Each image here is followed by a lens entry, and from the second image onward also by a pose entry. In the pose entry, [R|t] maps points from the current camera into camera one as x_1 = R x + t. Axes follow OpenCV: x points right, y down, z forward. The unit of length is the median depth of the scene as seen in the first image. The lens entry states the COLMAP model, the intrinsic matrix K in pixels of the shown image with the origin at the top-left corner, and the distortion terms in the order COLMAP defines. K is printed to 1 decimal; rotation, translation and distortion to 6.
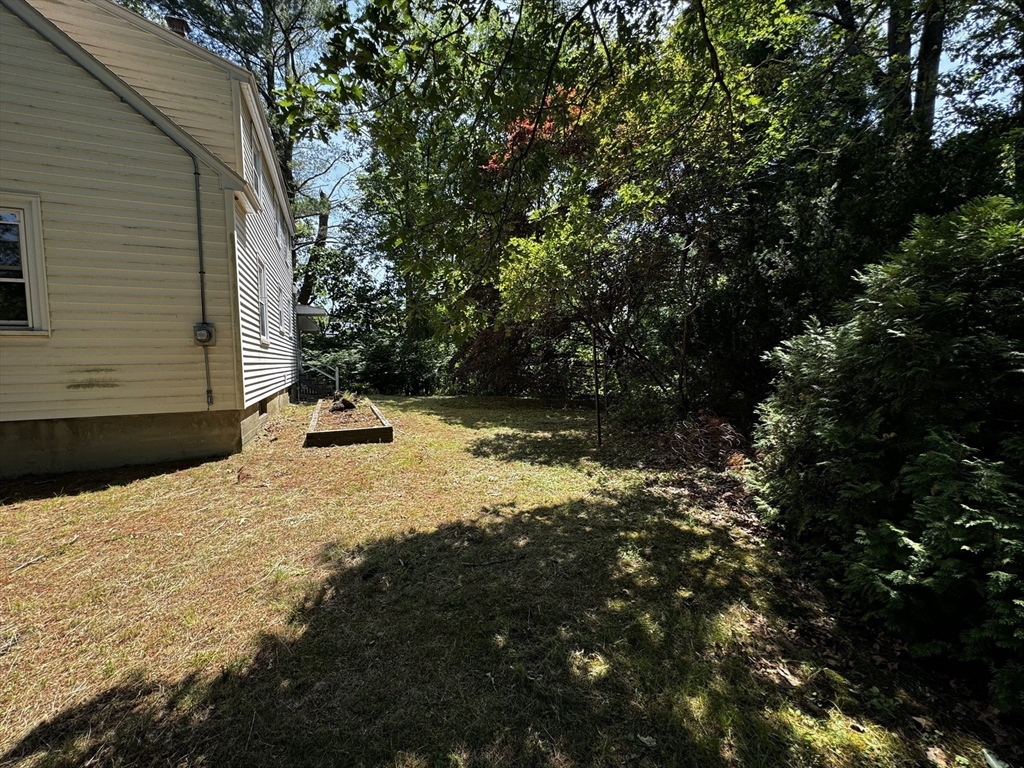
lens RADIAL K [[408.2, 0, 511.4], [0, 408.2, 383.5], [0, 0, 1]] dist [-0.002142, -0.000098]
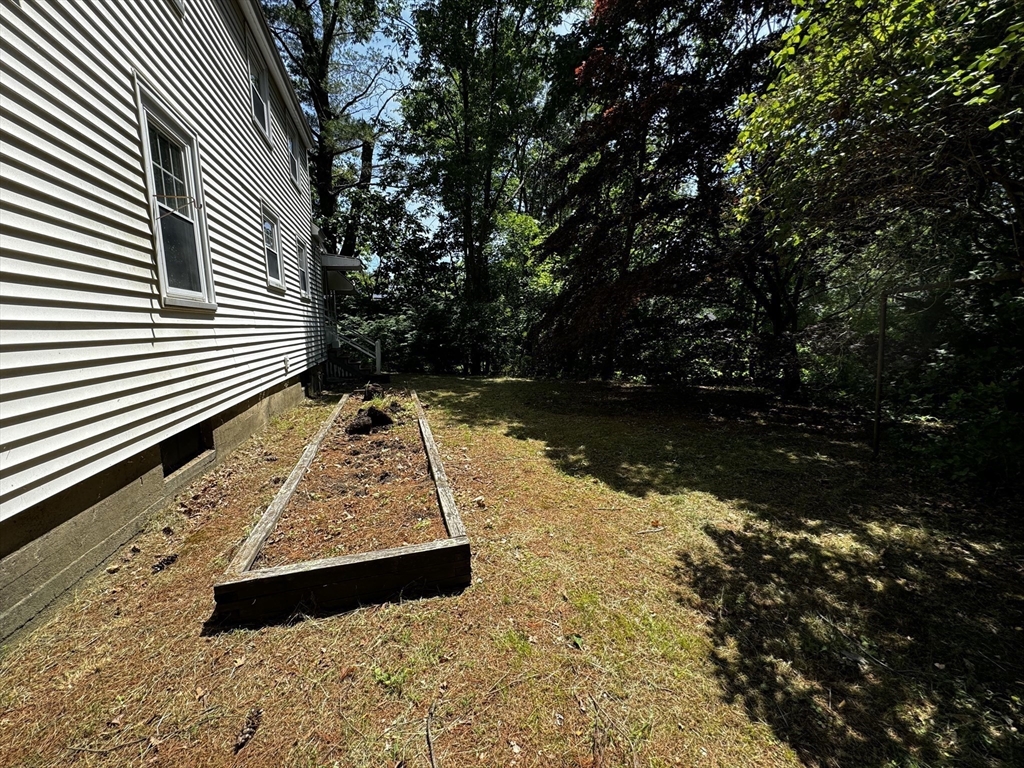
lens RADIAL K [[408.2, 0, 511.4], [0, 408.2, 383.5], [0, 0, 1]] dist [-0.002142, -0.000098]
pose [[0.992186, 0.020100, -0.123141, -0.115539], [-0.009414, 0.996185, 0.086758, -0.034672], [0.124415, -0.084921, 0.988590, 0.359585]]
